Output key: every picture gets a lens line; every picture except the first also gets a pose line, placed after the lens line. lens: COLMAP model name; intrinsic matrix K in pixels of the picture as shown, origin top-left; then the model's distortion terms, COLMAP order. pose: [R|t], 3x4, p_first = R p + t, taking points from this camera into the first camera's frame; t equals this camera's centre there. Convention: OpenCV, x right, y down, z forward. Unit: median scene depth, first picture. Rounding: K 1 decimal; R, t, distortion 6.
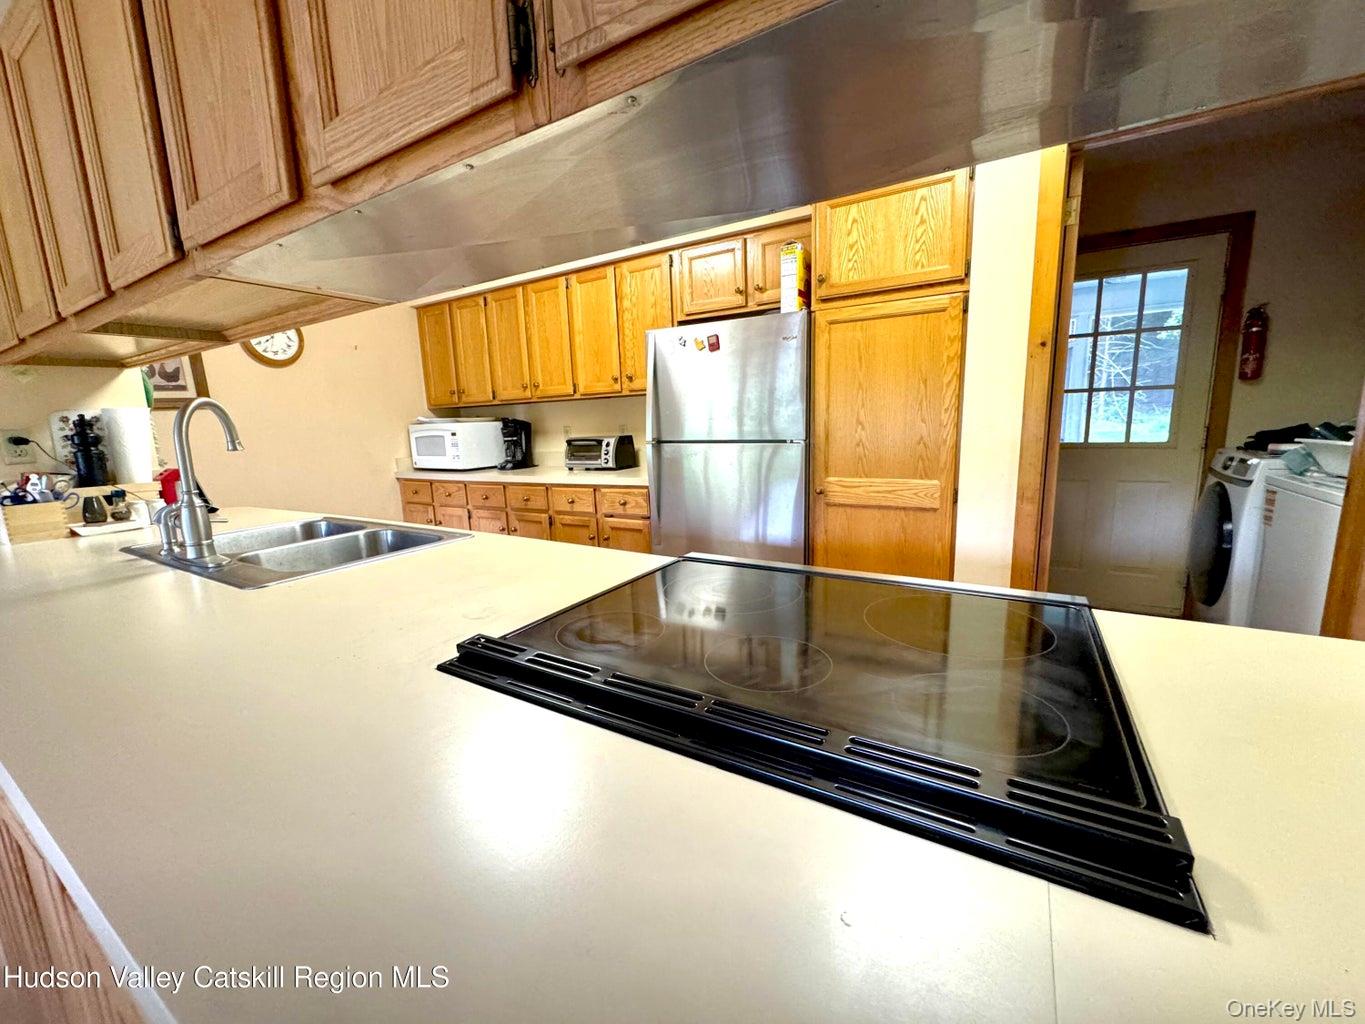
lens RADIAL K [[544.2, 0, 681.5], [0, 544.2, 509.9], [0, 0, 1]] dist [-0.000401, 0.000218]
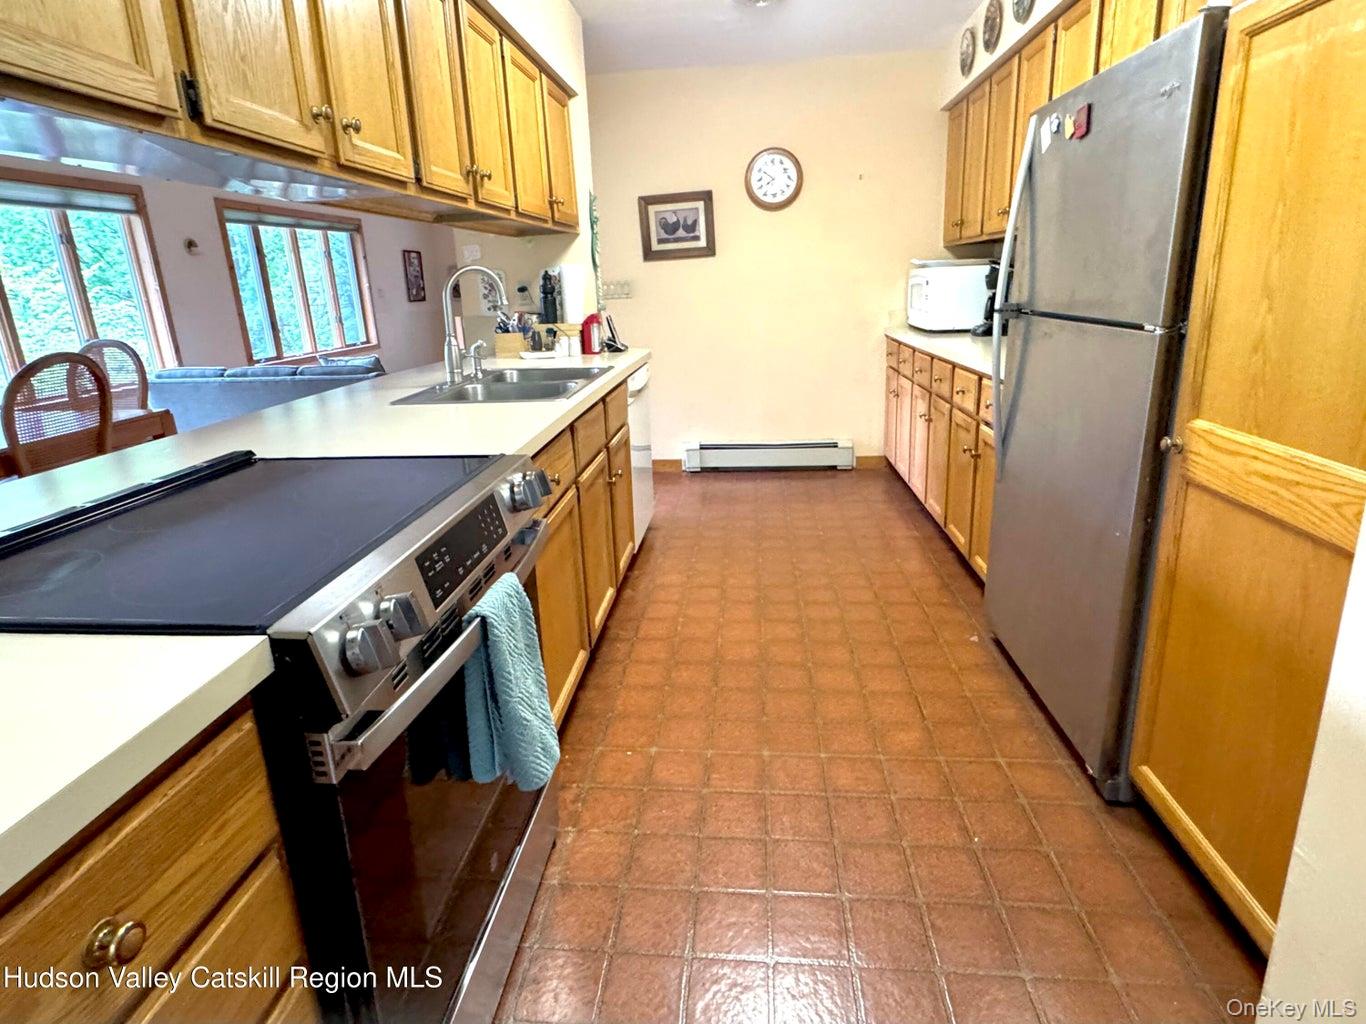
lens RADIAL K [[683.0, 0, 683.0], [0, 683.0, 512.0], [0, 0, 1]] dist [0.001217, 0.000783]
pose [[0.441493, 0.303529, -0.844366, 0.719461], [-0.124765, 0.952670, 0.277225, -0.112398], [0.888548, -0.017045, 0.458467, 0.484676]]
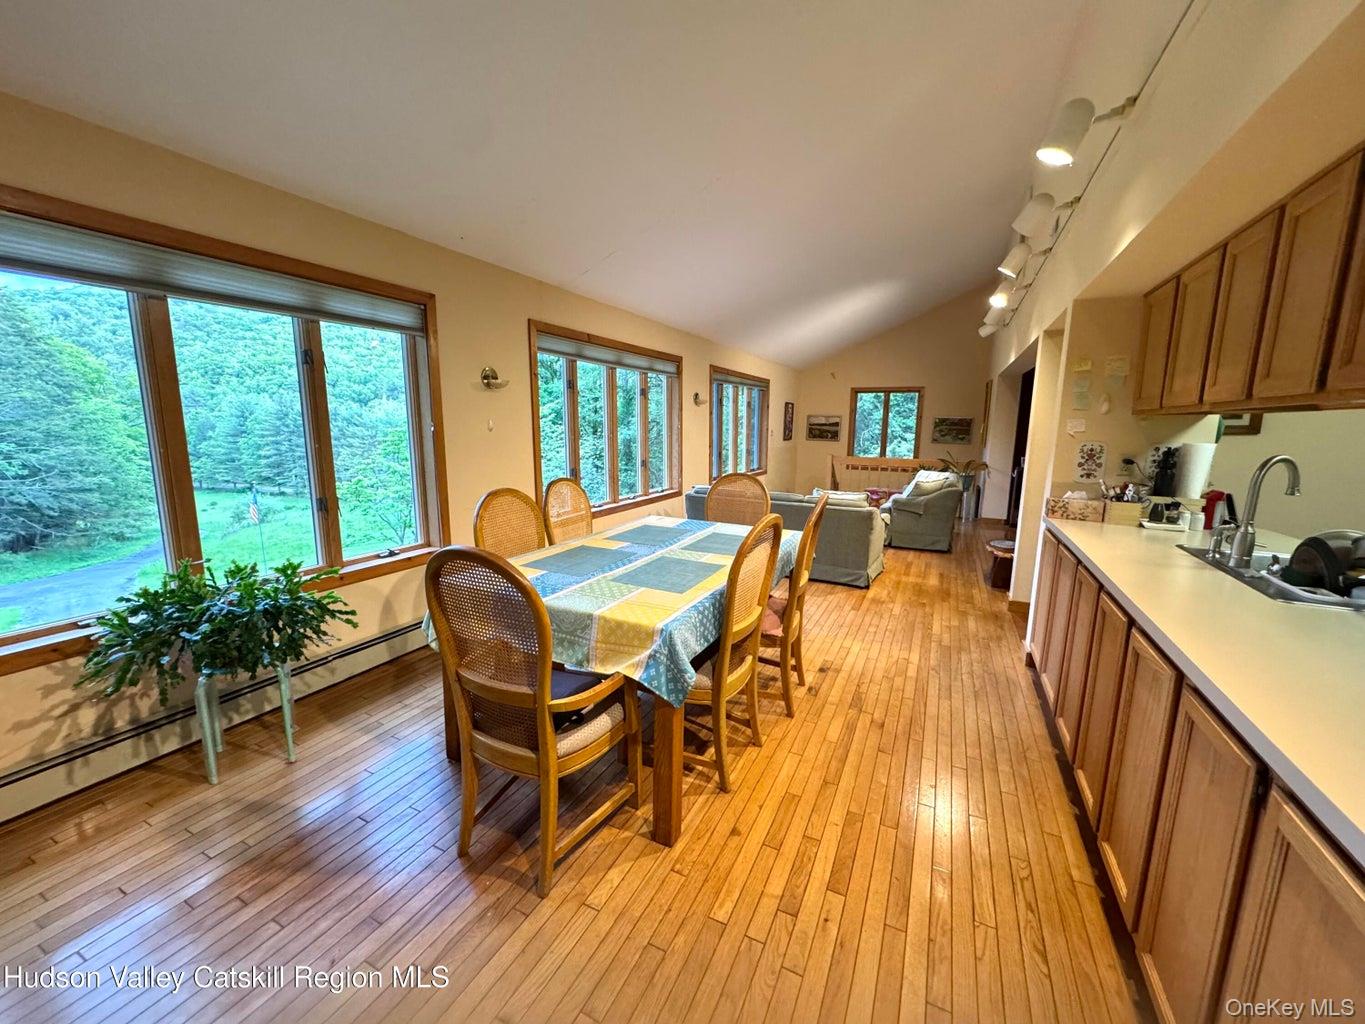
lens RADIAL K [[544.2, 0, 681.5], [0, 544.2, 509.9], [0, 0, 1]] dist [-0.000401, 0.000218]
pose [[0.089579, 0.194418, -0.976820, 0.242826], [-0.182760, 0.967318, 0.175767, -0.028856], [0.979068, 0.162778, 0.122183, -0.434897]]
